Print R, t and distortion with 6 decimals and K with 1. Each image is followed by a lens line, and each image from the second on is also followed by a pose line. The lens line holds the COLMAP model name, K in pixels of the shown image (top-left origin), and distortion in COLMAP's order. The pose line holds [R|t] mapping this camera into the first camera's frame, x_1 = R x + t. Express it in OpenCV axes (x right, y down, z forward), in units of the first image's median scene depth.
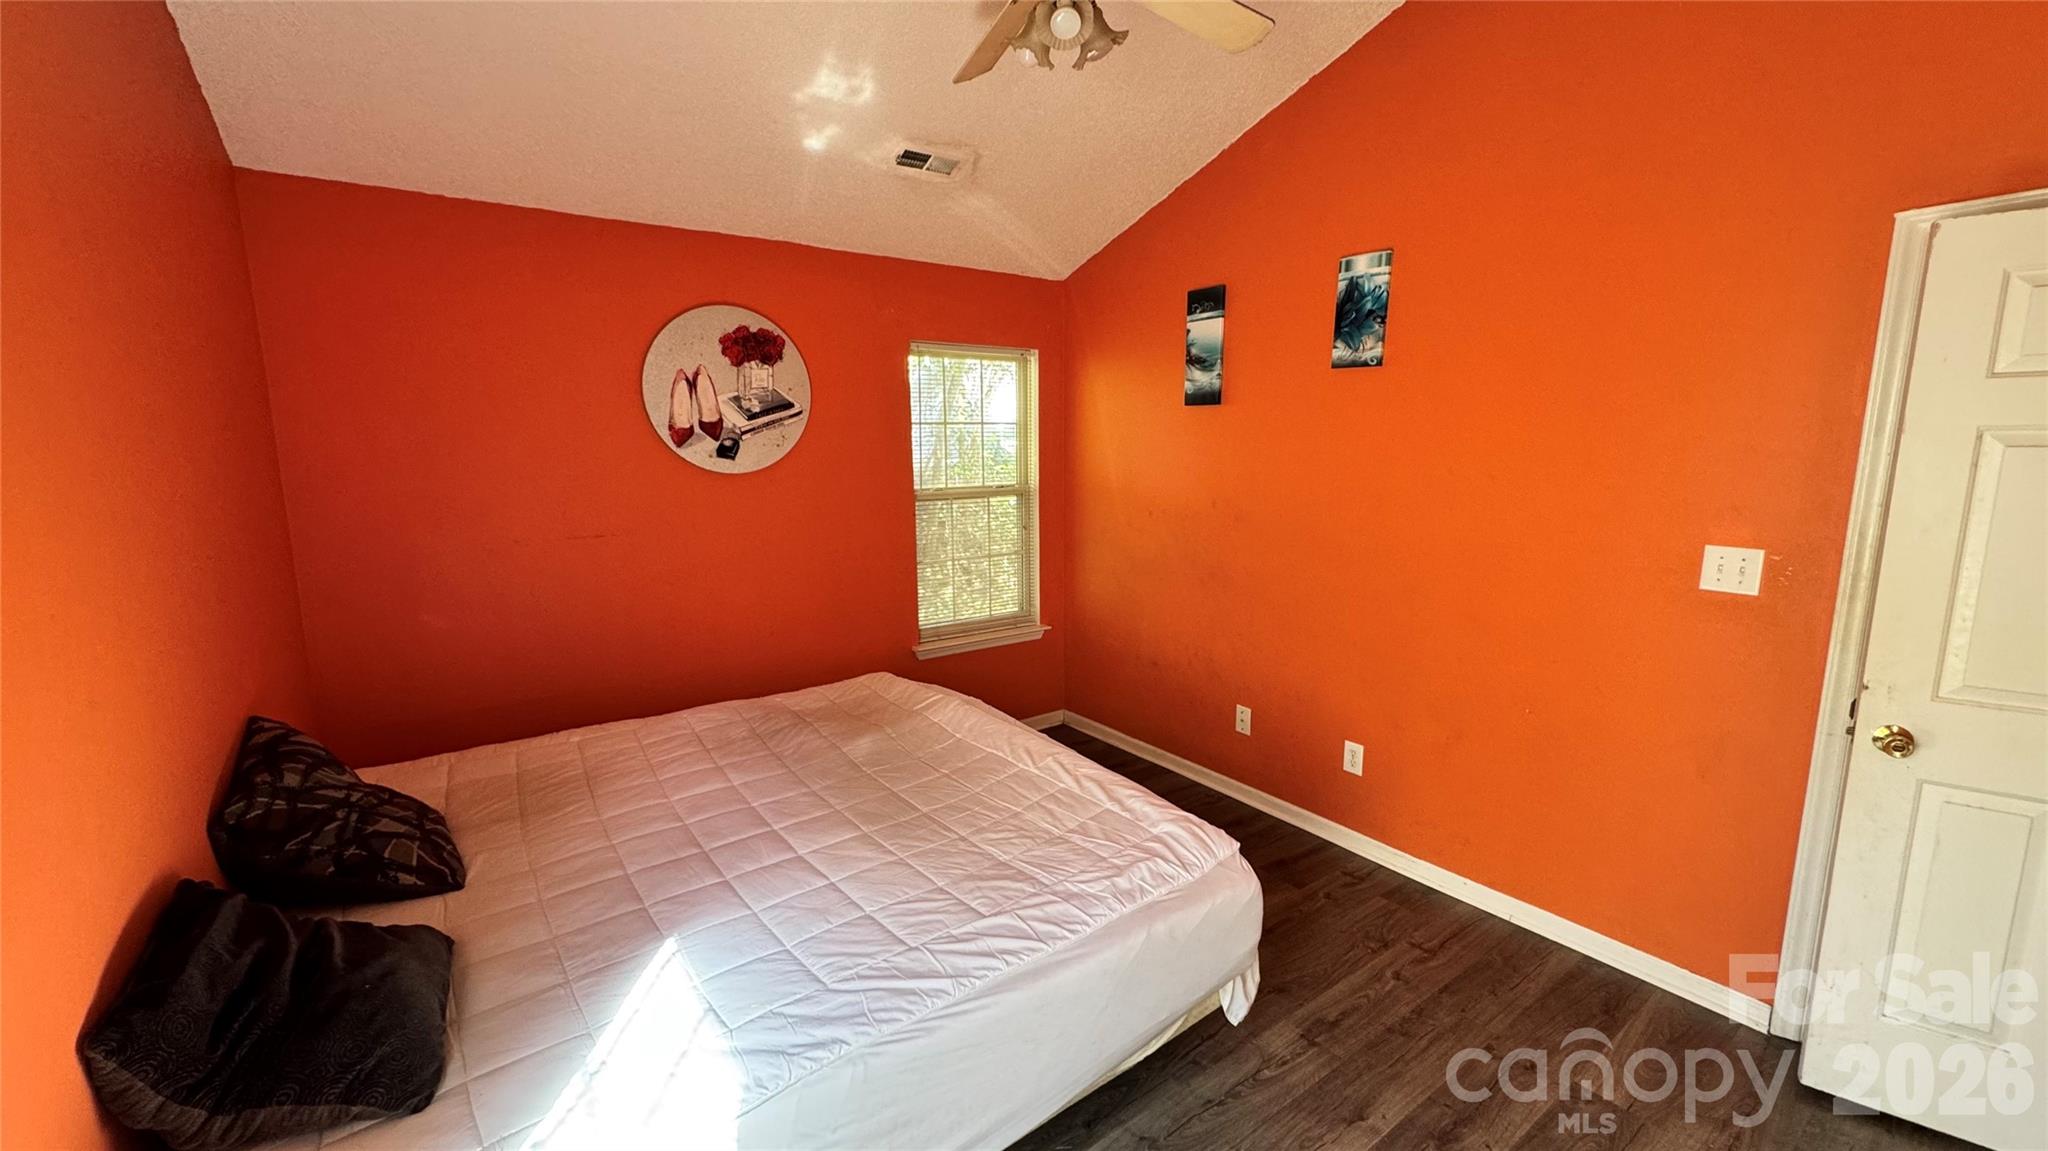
lens RADIAL K [[816.1, 0, 1025.1], [0, 816.1, 573.7], [0, 0, 1]] dist [-0.001993, -0.000135]
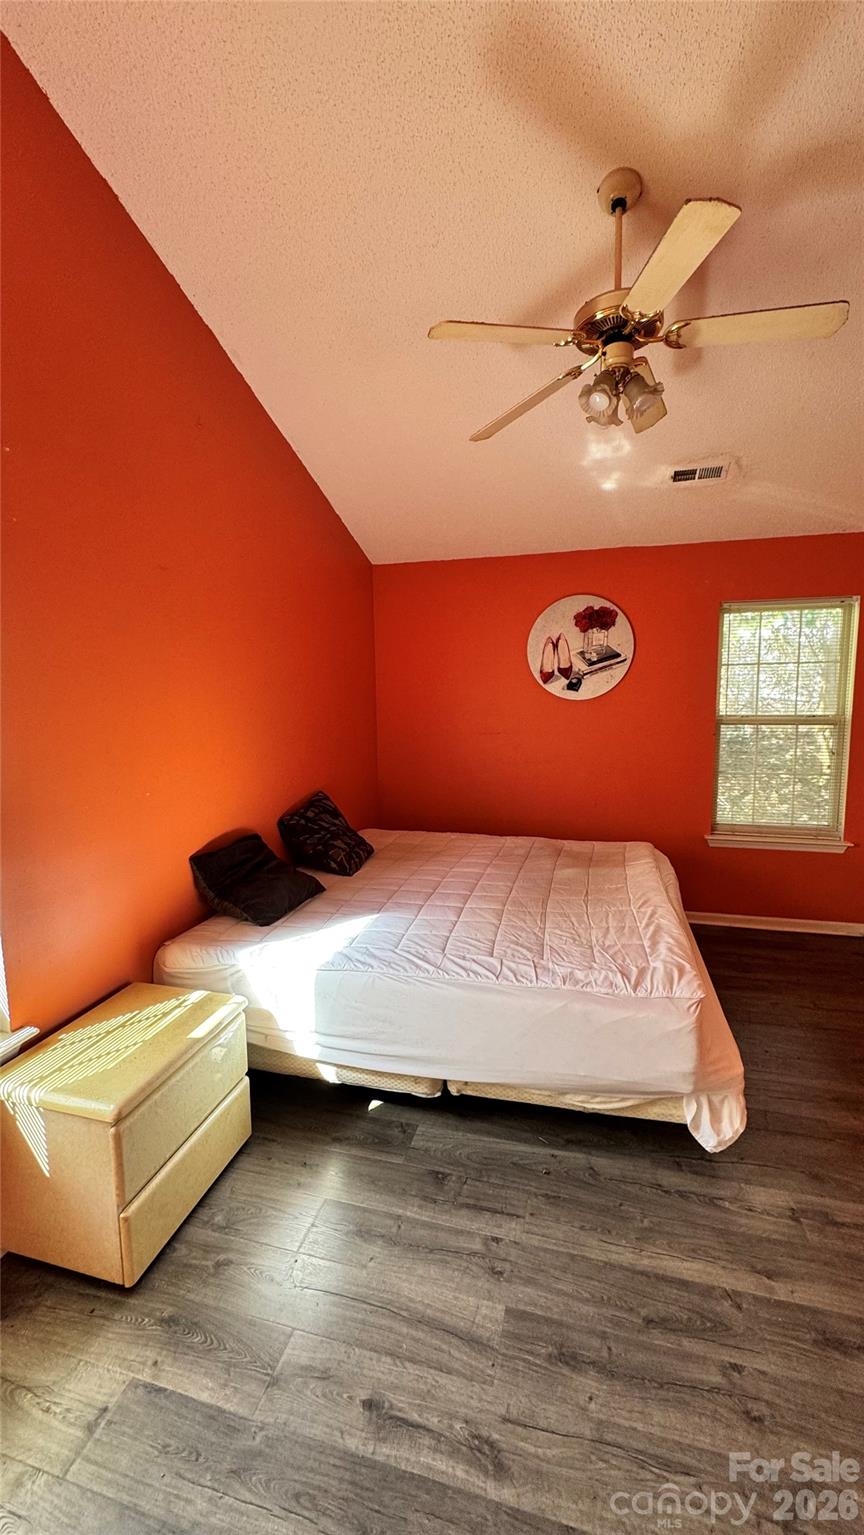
lens RADIAL K [[611.7, 0, 434.9], [0, 611.7, 767.2], [0, 0, 1]] dist [-0.001993, -0.000135]
pose [[0.630485, 0.096350, -0.770198, 0.416317], [-0.117085, 0.992717, 0.028341, 0.005577], [0.767320, 0.072310, 0.637175, 0.043179]]
